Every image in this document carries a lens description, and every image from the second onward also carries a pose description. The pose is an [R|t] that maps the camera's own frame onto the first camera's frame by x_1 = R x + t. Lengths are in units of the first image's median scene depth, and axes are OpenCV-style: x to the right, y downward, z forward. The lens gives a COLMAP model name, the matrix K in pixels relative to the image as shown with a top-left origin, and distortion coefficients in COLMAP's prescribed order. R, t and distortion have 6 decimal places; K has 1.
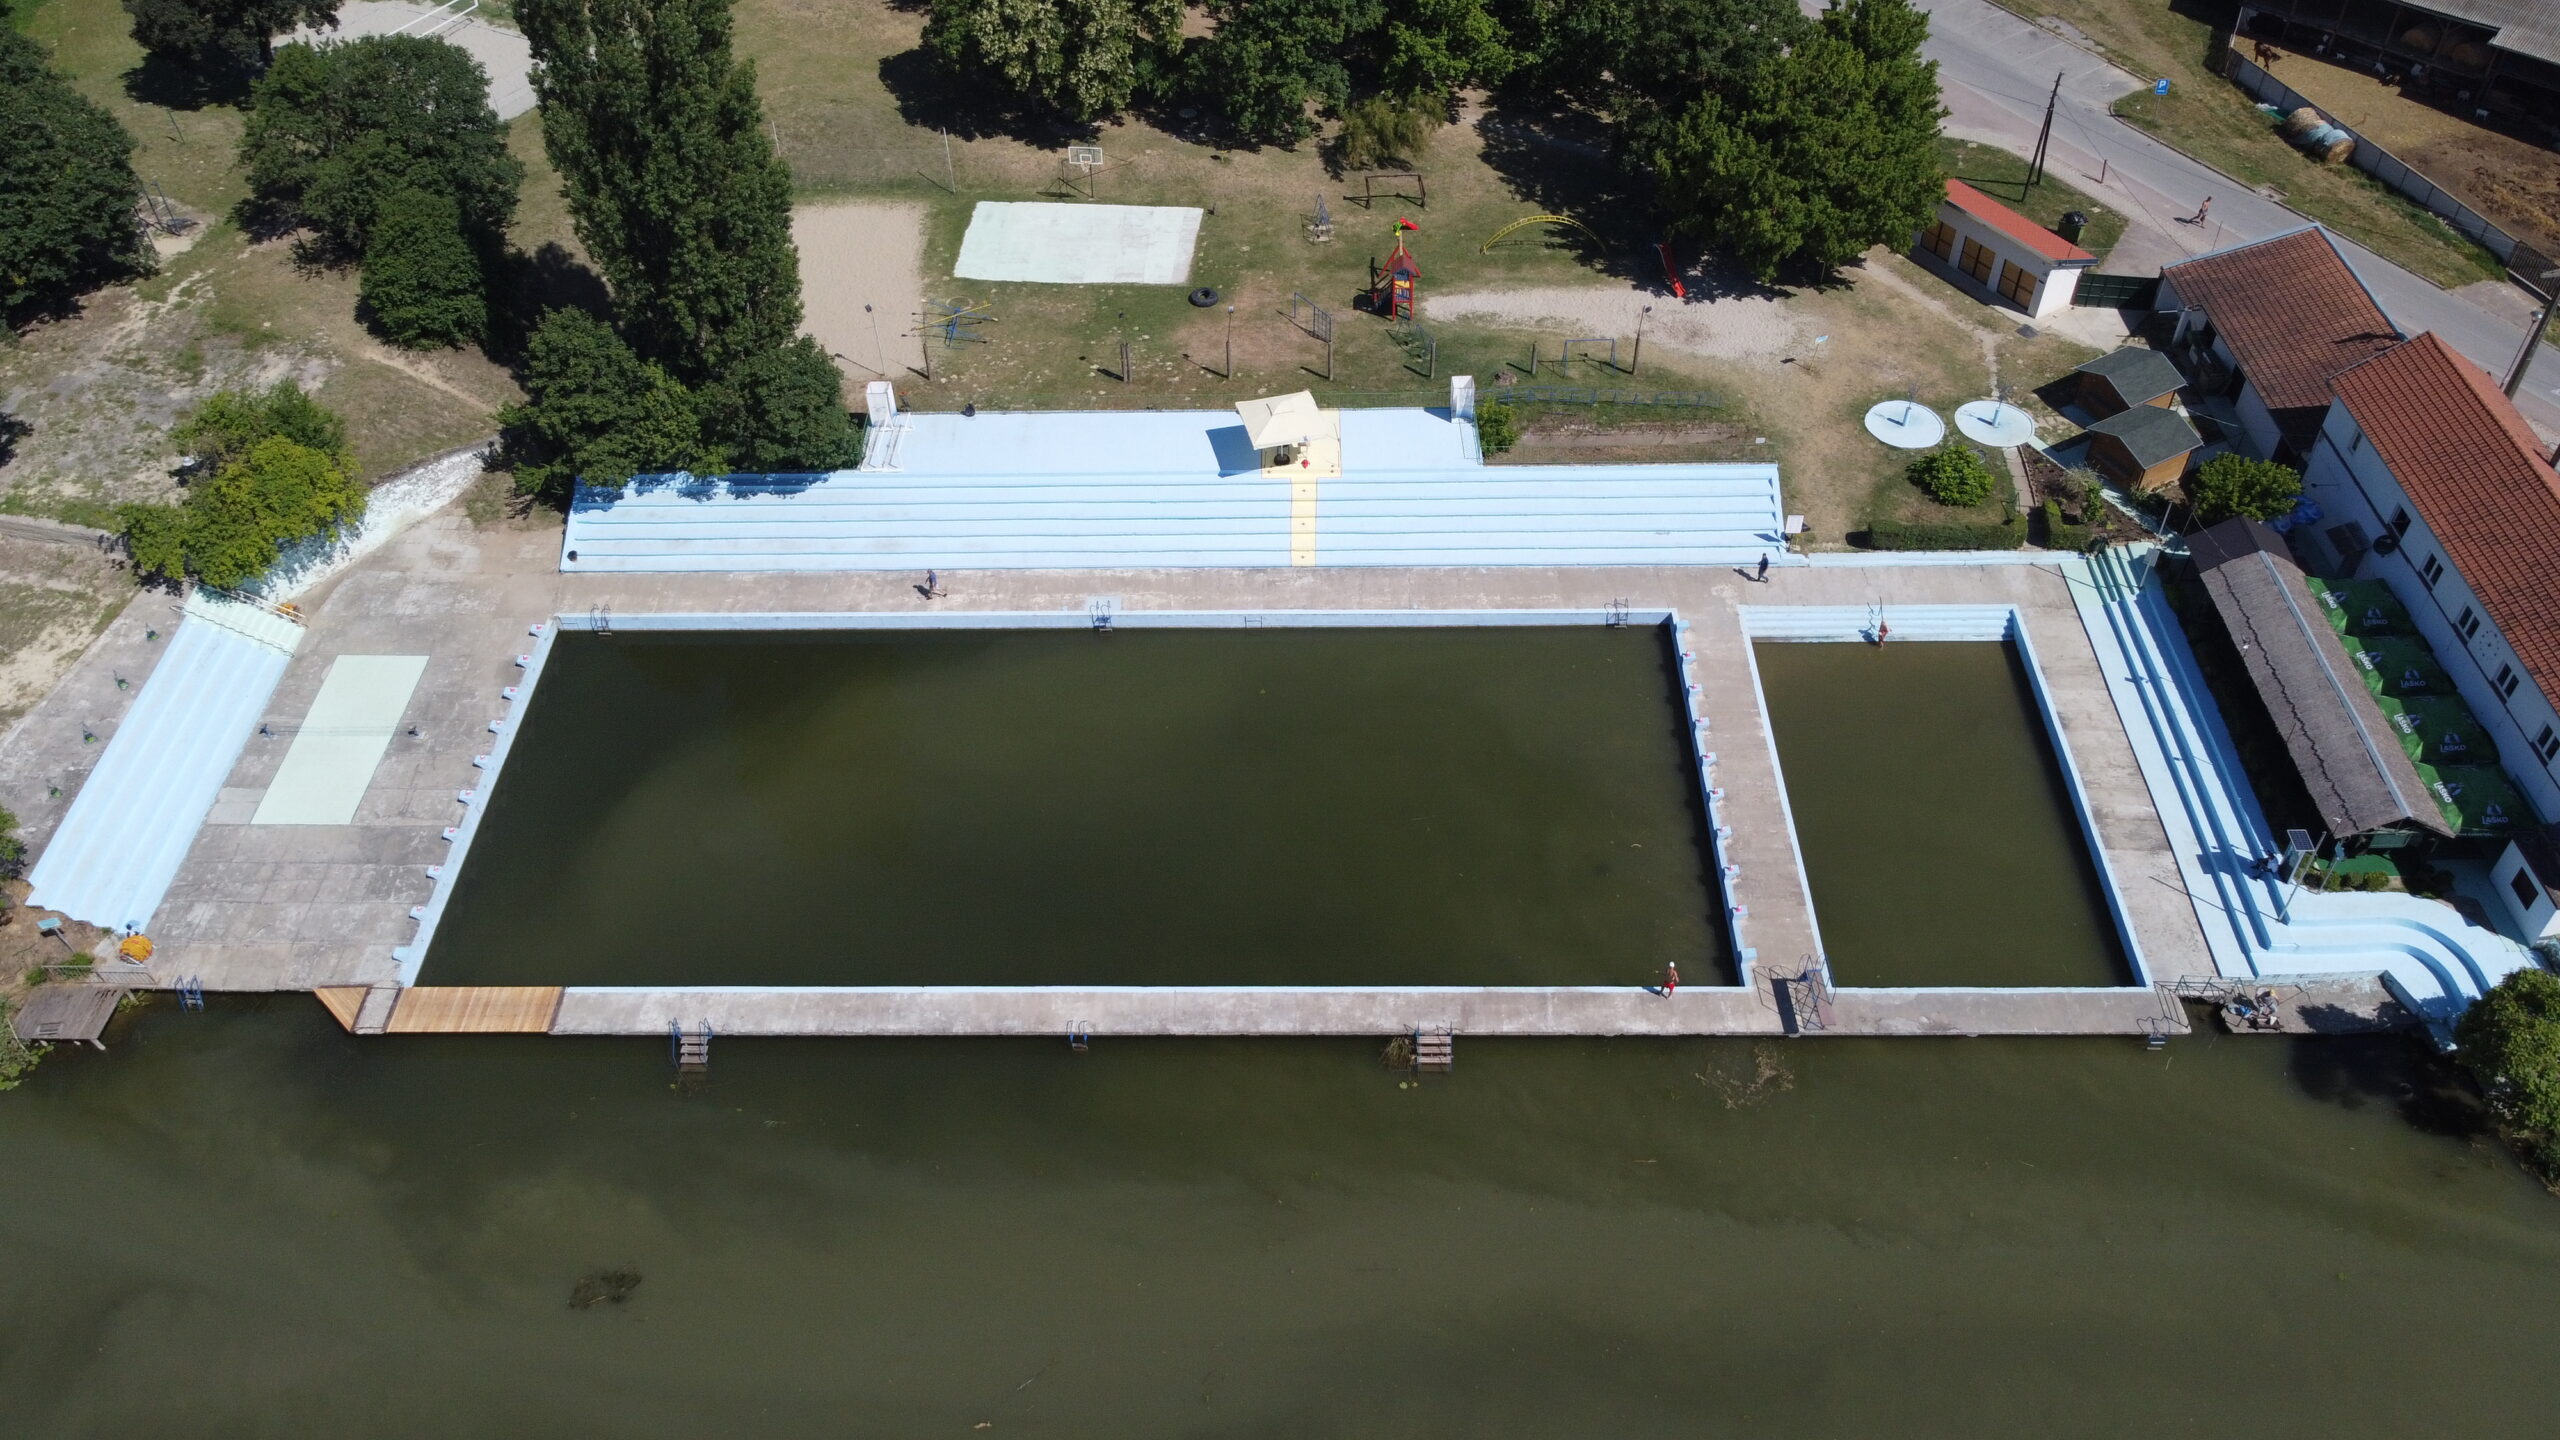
lens RADIAL K [[1955.3, 0, 1274.9], [0, 1955.3, 710.9], [0, 0, 1]] dist [-0.003466, -0.006927]
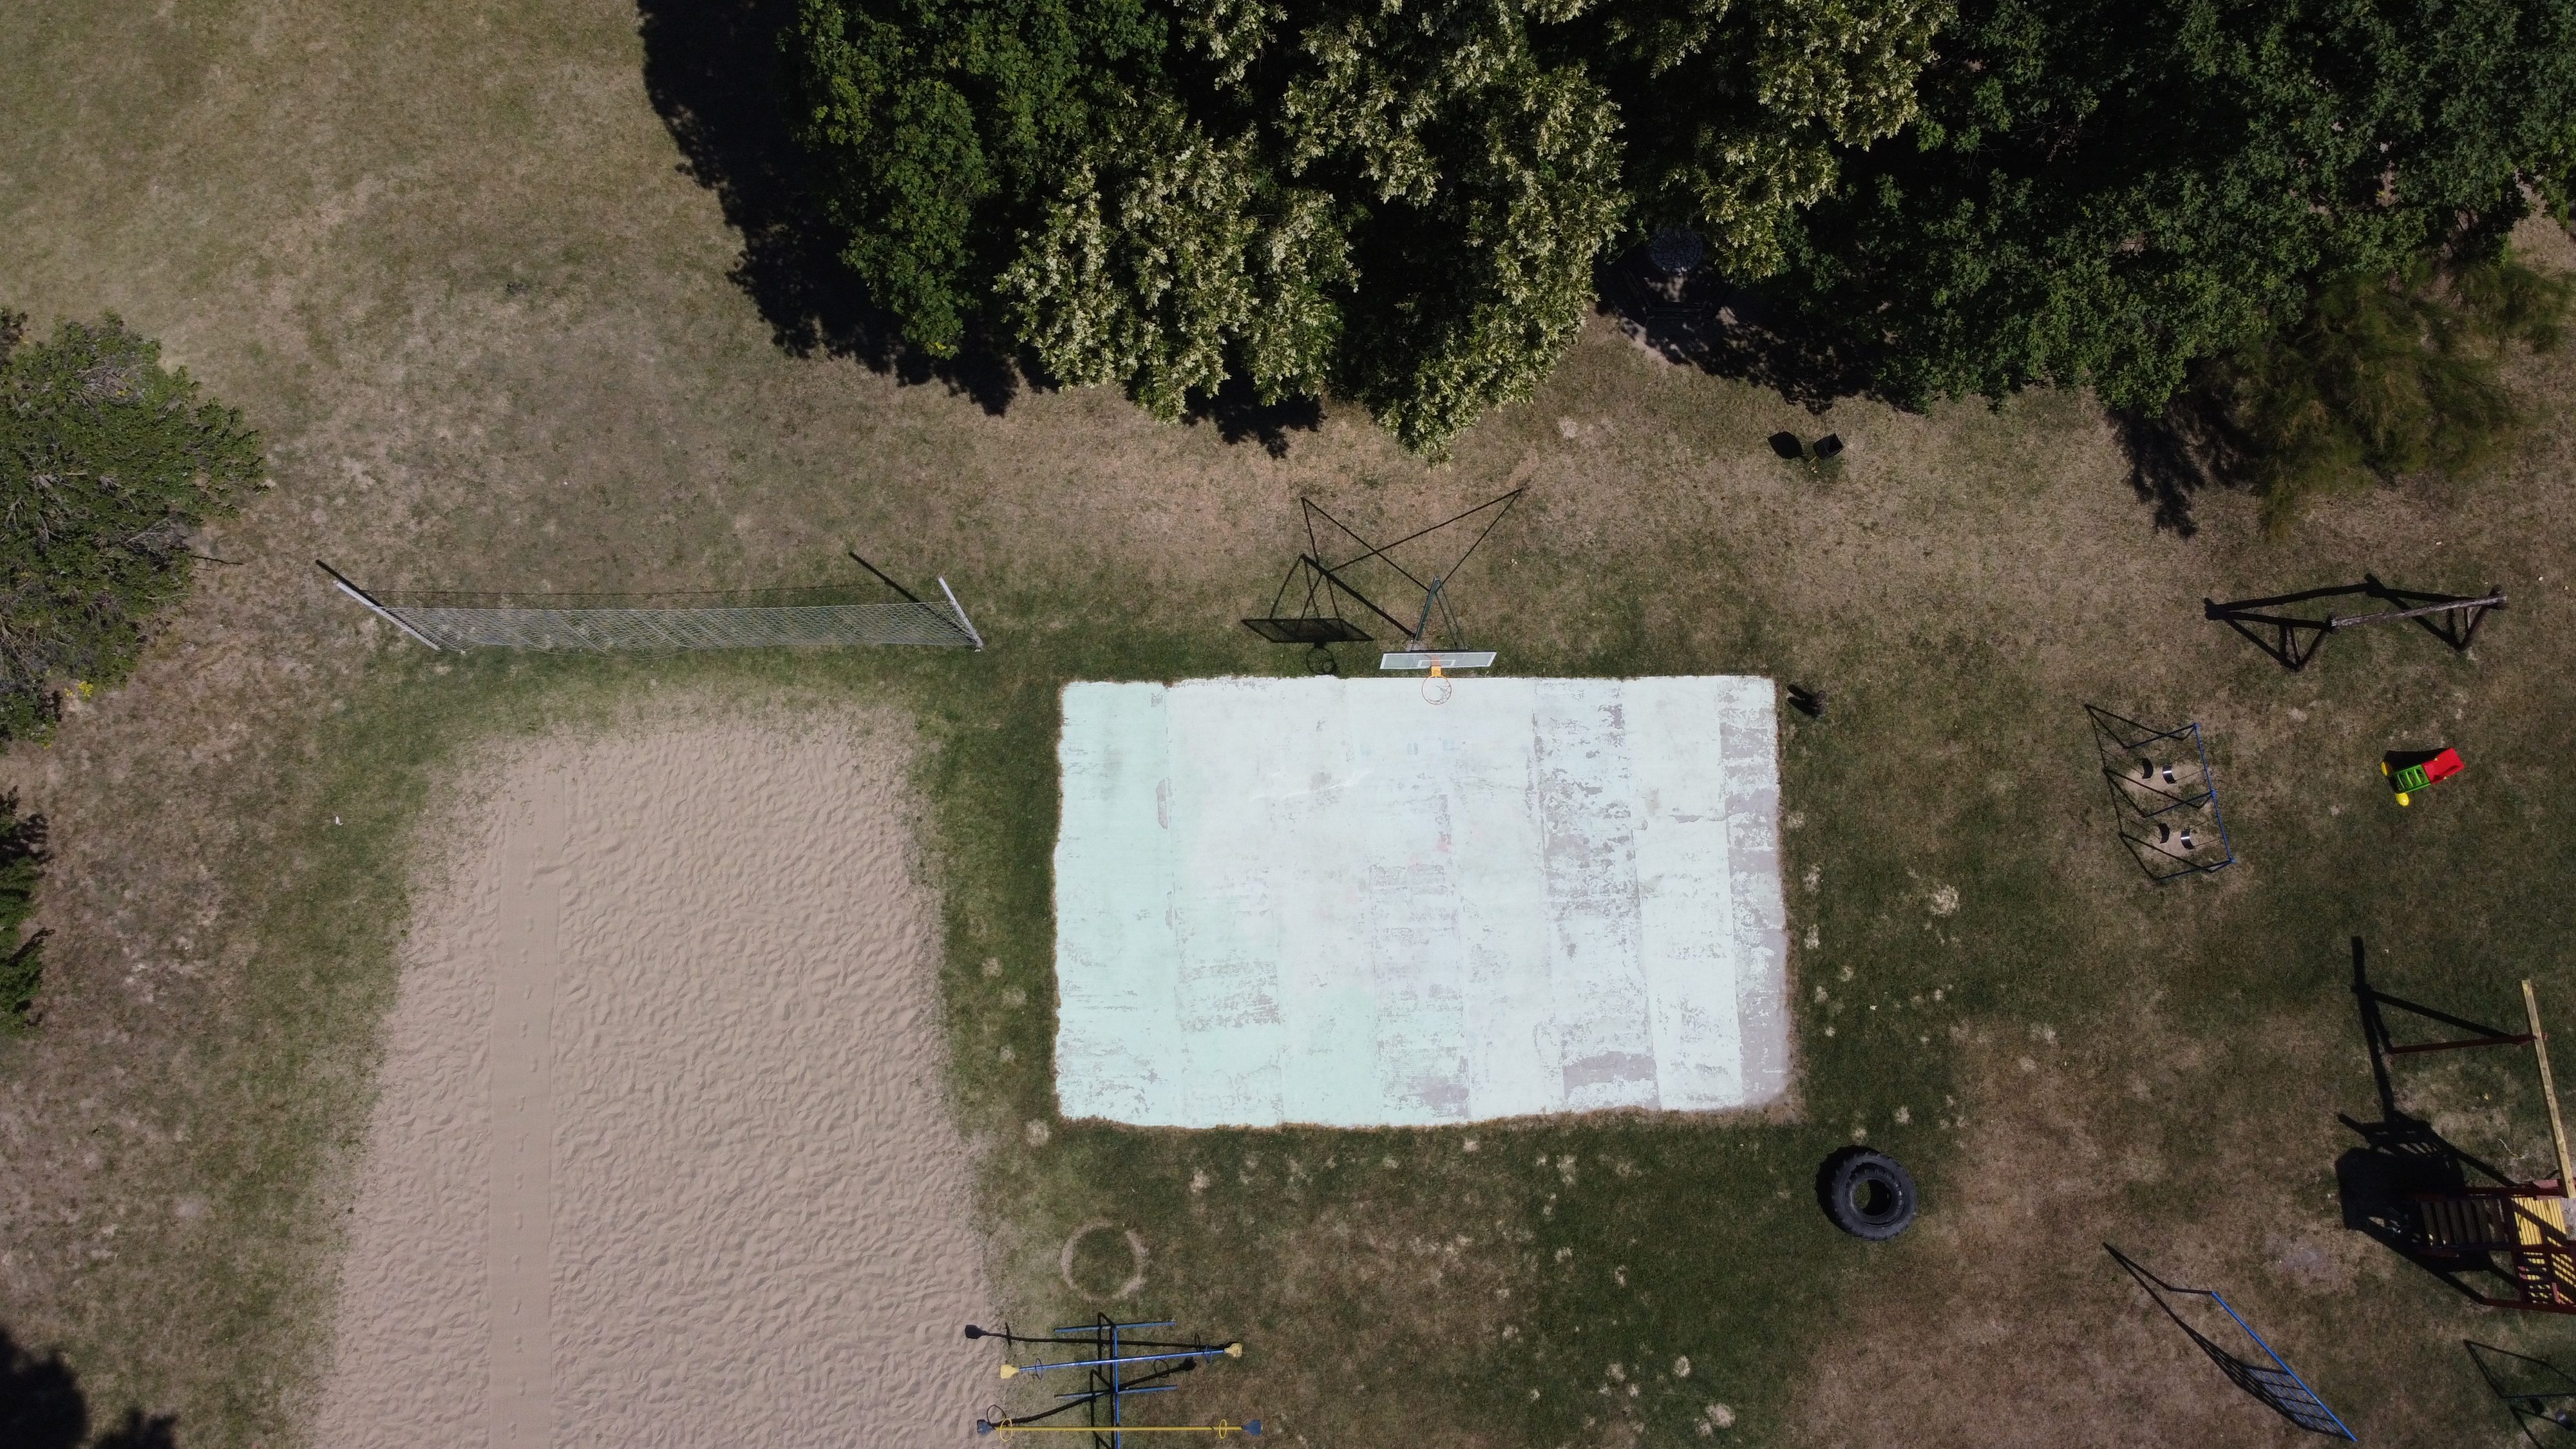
lens RADIAL K [[1967.5, 0, 1282.9], [0, 1967.5, 715.3], [0, 0, 1]] dist [-0.003466, -0.006927]
pose [[0.996321, -0.080066, 0.030558, -0.160621], [0.053451, 0.859284, 0.508698, -0.530834], [-0.066987, -0.505193, 0.860403, 0.913918]]
